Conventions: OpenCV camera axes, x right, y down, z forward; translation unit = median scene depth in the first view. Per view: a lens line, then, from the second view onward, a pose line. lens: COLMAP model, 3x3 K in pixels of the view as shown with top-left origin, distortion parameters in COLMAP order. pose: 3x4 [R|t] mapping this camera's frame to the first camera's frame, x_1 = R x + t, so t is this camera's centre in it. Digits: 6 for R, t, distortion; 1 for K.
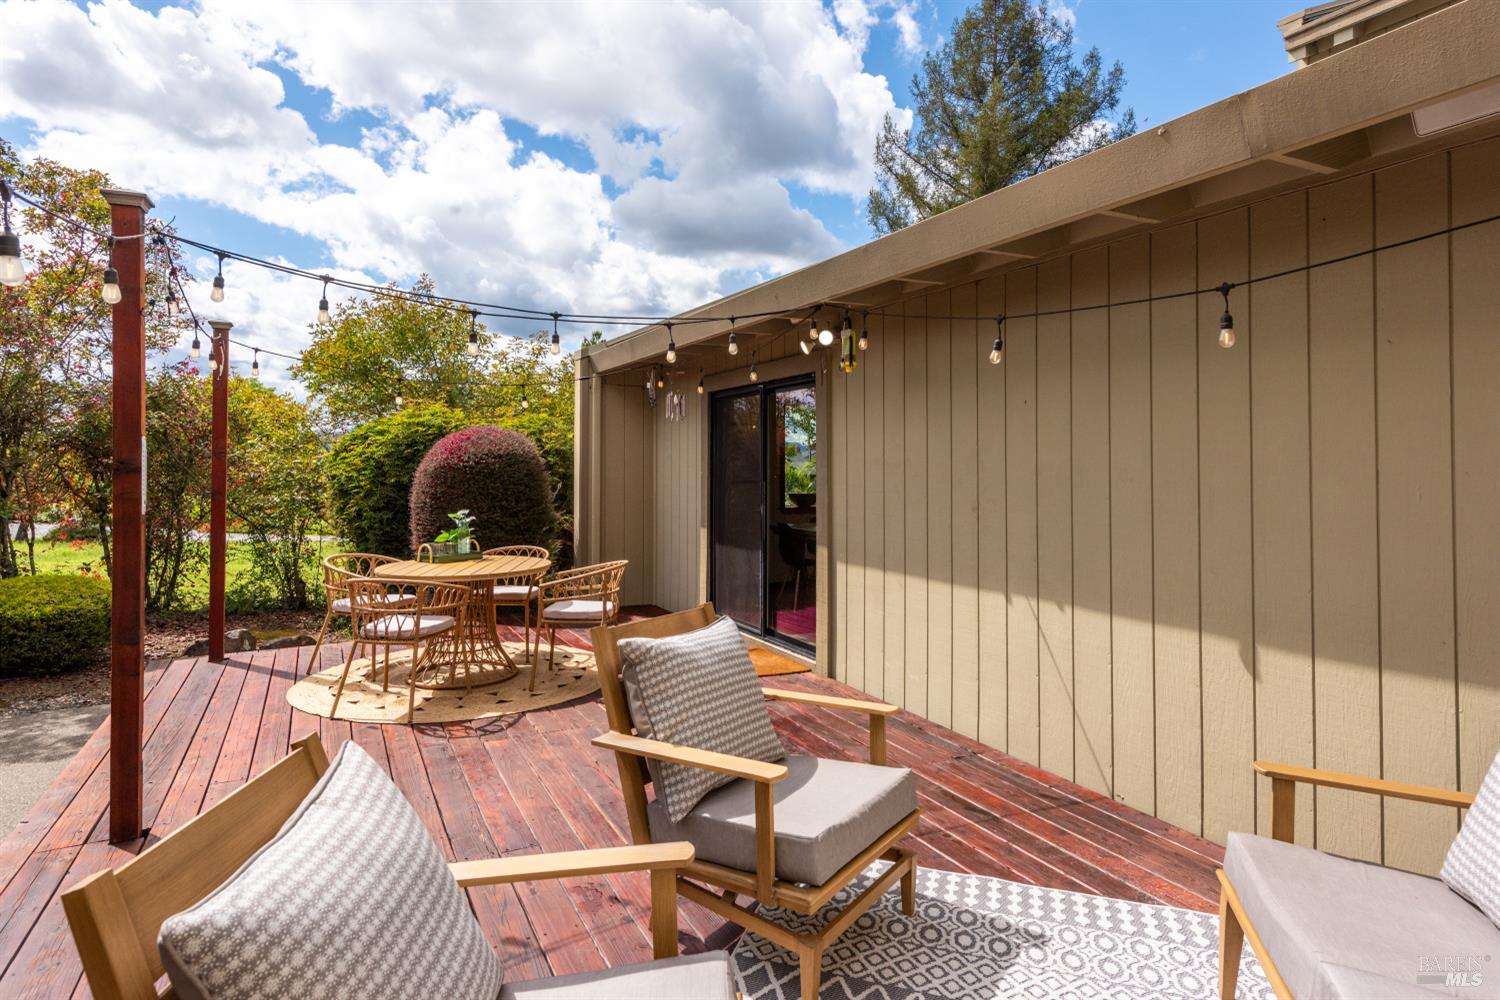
lens RADIAL K [[841.1, 0, 749.1], [0, 841.1, 489.4], [0, 0, 1]] dist [-0.001084, -0.000234]
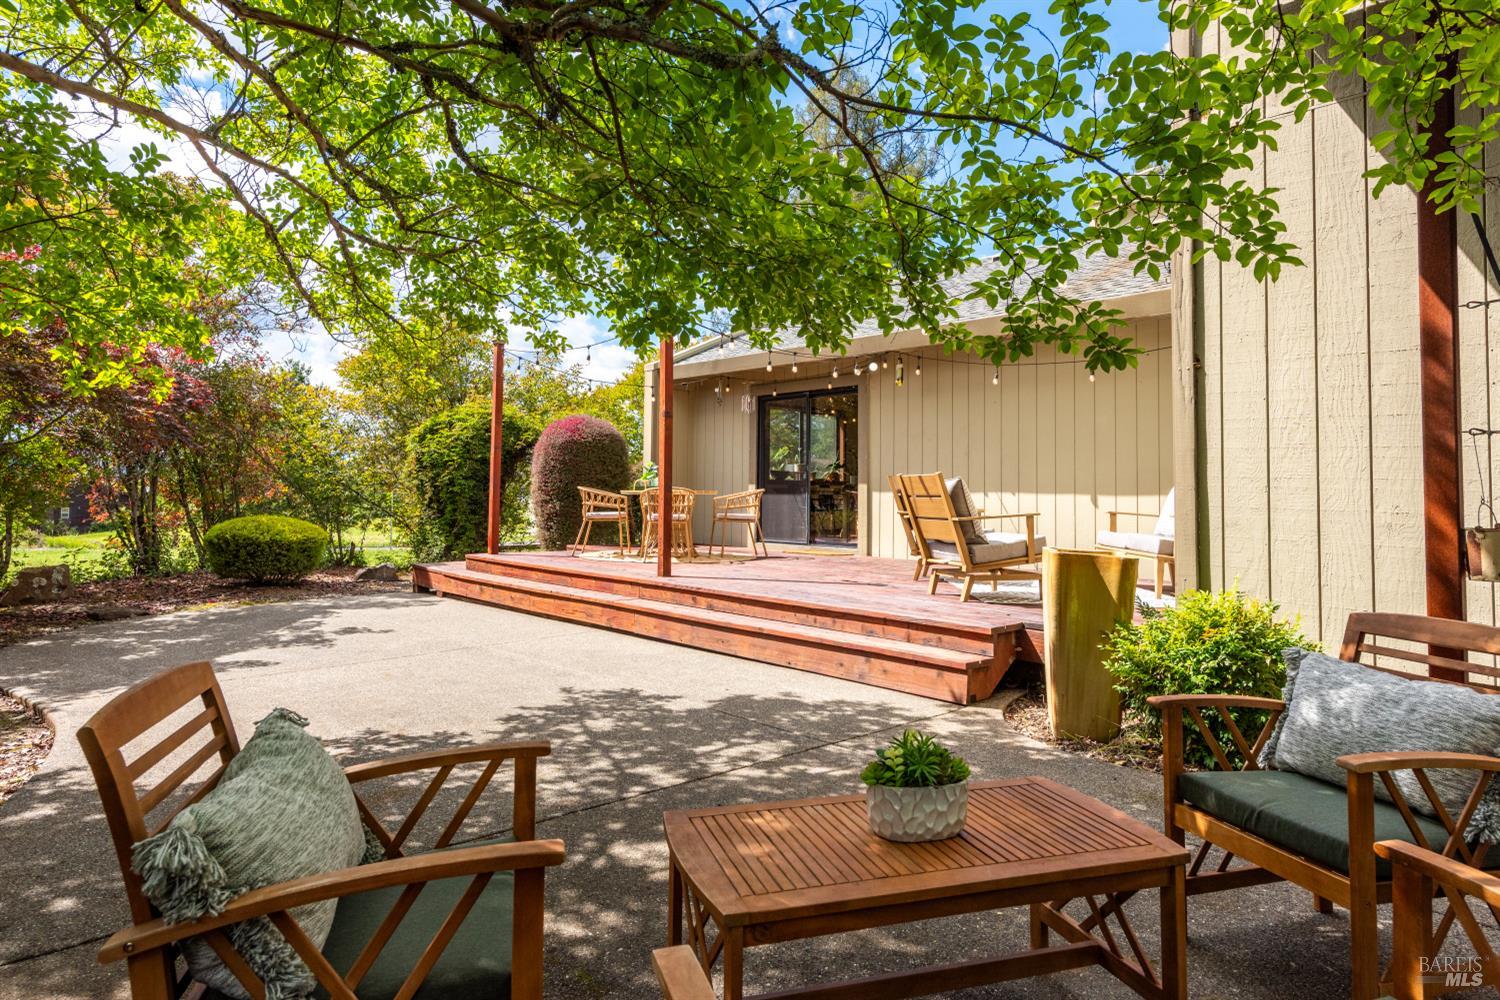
lens RADIAL K [[859.1, 0, 746.5], [0, 859.1, 497.2], [0, 0, 1]] dist [-0.023401, -0.001390]
pose [[0.974469, 0.008495, 0.224361, -0.575947], [-0.005547, 0.999890, -0.013766, 0.127549], [-0.224453, 0.012169, 0.974409, -0.737887]]
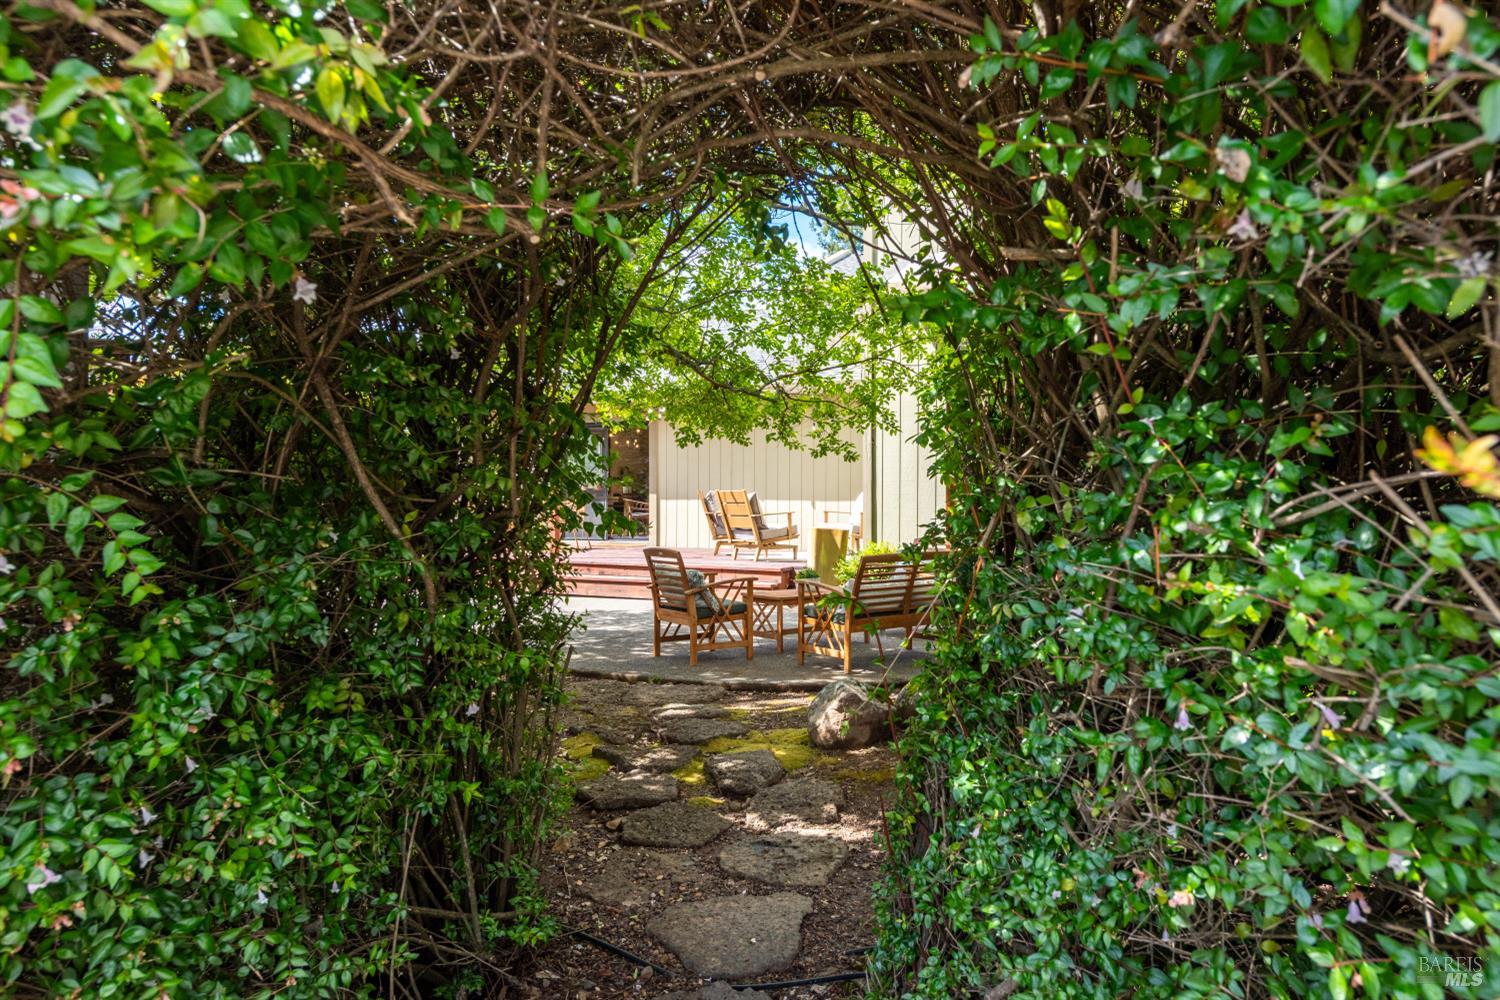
lens RADIAL K [[984.9, 0, 751.1], [0, 984.9, 506.1], [0, 0, 1]] dist [0.025045, 0.005707]
pose [[0.828124, -0.000518, 0.560545, -1.321525], [0.010584, 0.999836, -0.014713, 0.150282], [-0.560445, 0.018117, 0.827993, -1.582297]]
